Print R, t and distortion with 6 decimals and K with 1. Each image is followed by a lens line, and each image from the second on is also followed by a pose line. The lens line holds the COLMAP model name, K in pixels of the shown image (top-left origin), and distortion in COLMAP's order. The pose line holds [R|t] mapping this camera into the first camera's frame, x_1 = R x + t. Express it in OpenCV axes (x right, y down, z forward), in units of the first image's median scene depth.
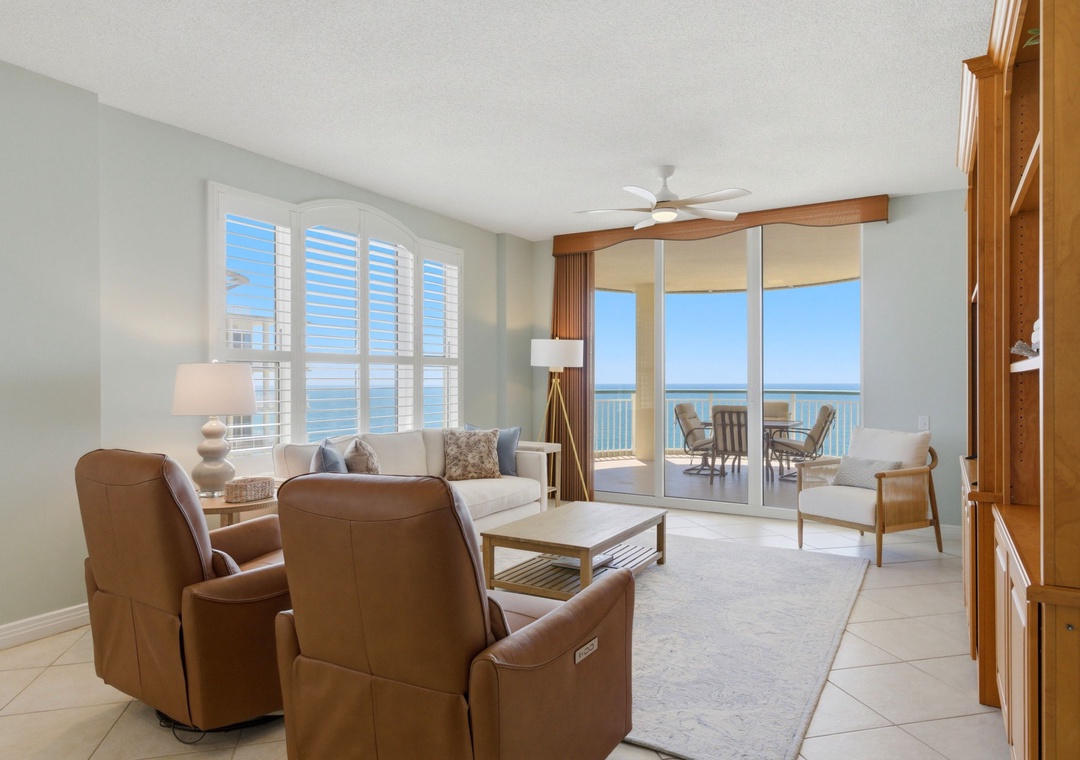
lens RADIAL K [[675.9, 0, 541.8], [0, 675.9, 385.8], [0, 0, 1]] dist [0.018515, -0.000444]
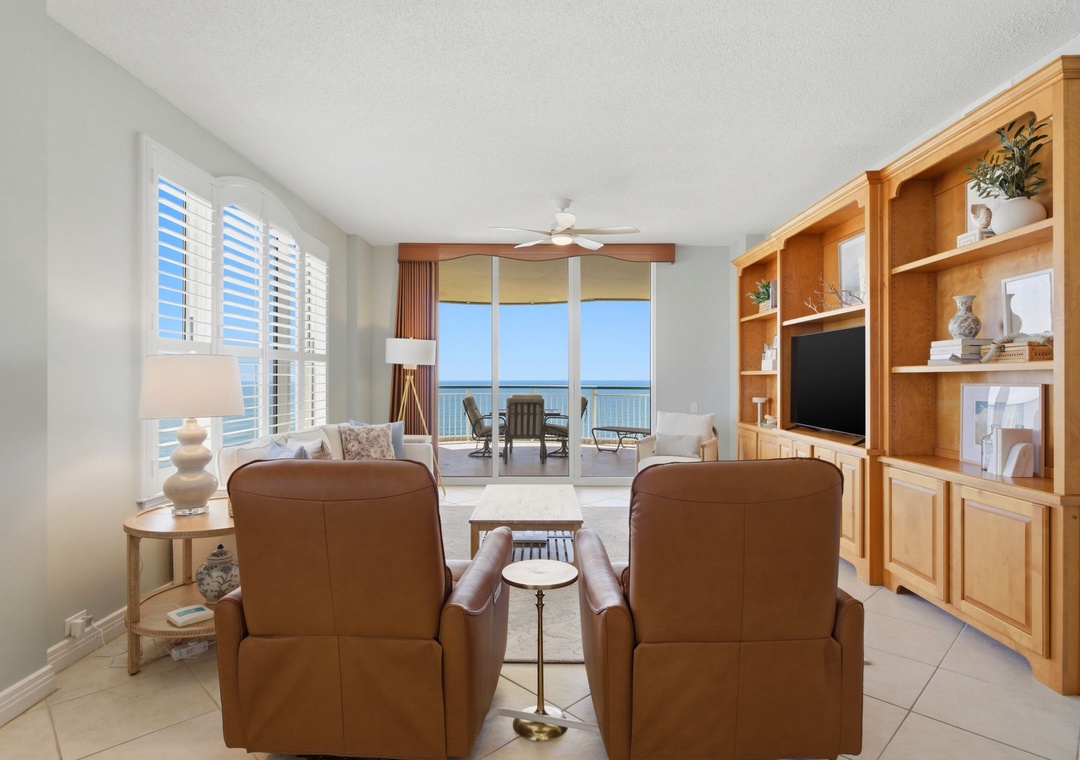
lens RADIAL K [[582.7, 0, 540.0], [0, 582.7, 380.0], [0, 0, 1]] dist [0.000620, 0.000108]
pose [[0.864687, 0.000452, 0.502311, -0.258478], [0.001756, 0.999991, -0.003923, 0.000670], [-0.502308, 0.004274, 0.864678, 0.088045]]
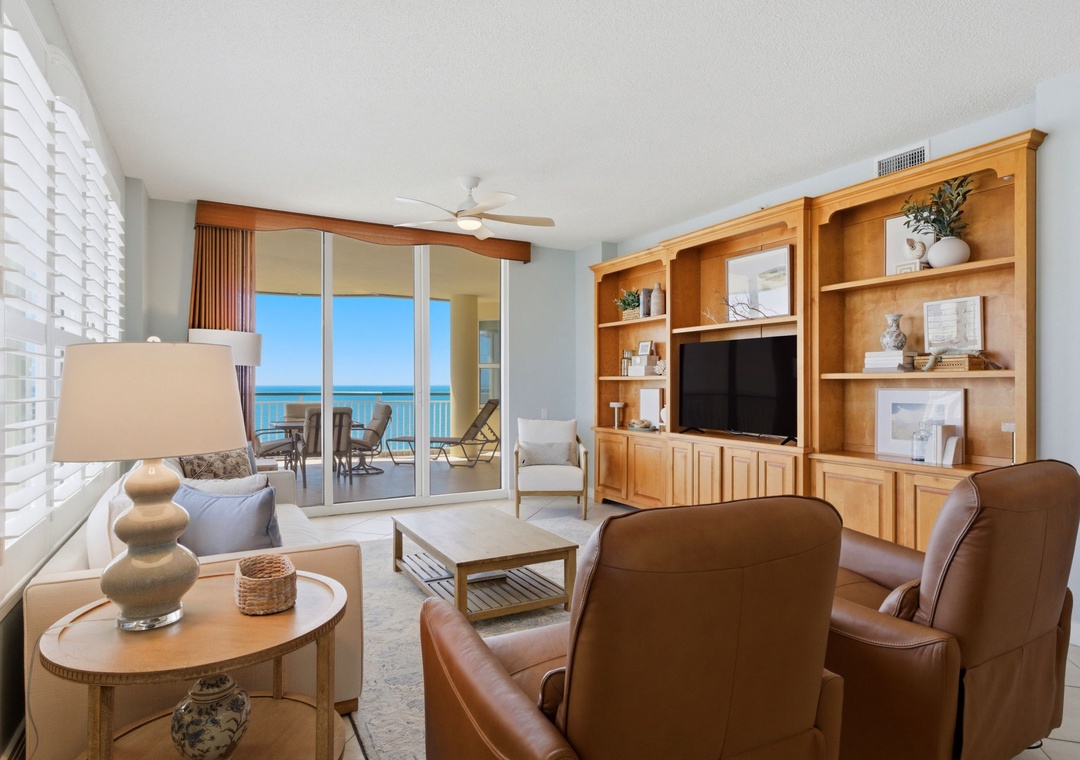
lens RADIAL K [[601.4, 0, 539.3], [0, 601.4, 388.2], [0, 0, 1]] dist [-0.001579, -0.000832]
pose [[0.517621, -0.005891, 0.855590, -0.384734], [0.005206, 0.999979, 0.003735, -0.001680], [-0.855594, 0.002521, 0.517641, 0.299589]]
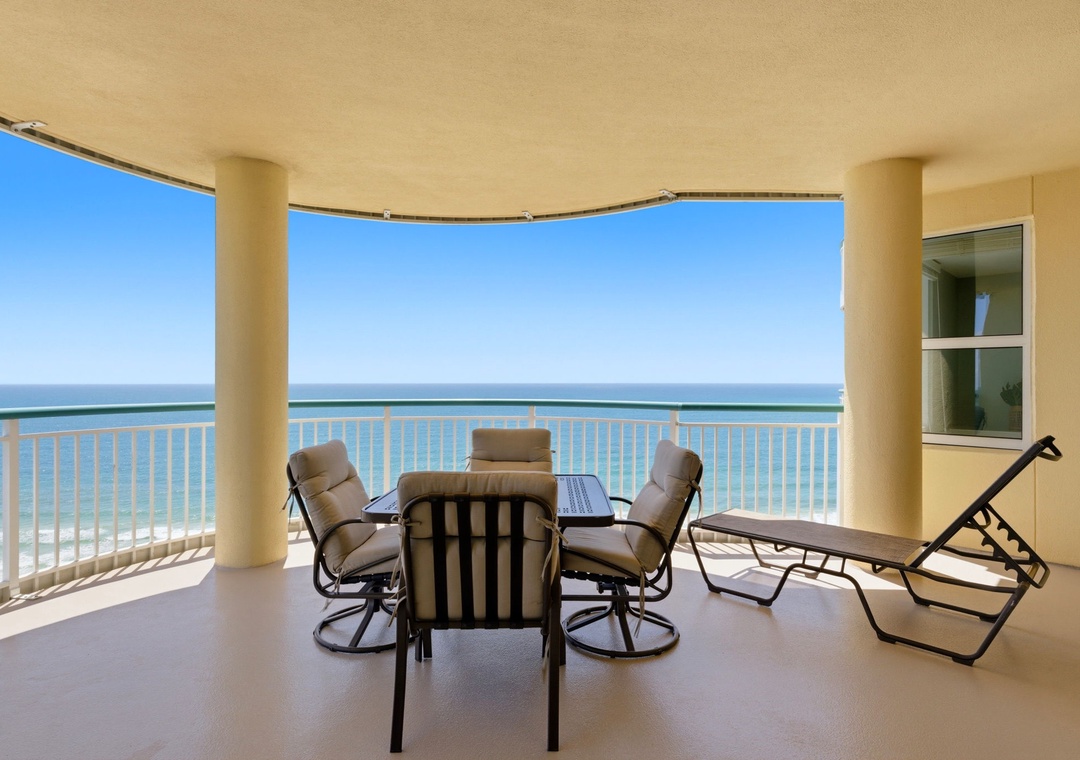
lens RADIAL K [[582.7, 0, 540.0], [0, 582.7, 380.0], [0, 0, 1]] dist [0.000620, 0.000108]
pose [[0.873235, 0.000490, 0.487300, 0.218413], [0.001897, 0.999988, -0.004406, -0.011340], [-0.487296, 0.004772, 0.873224, 0.898420]]
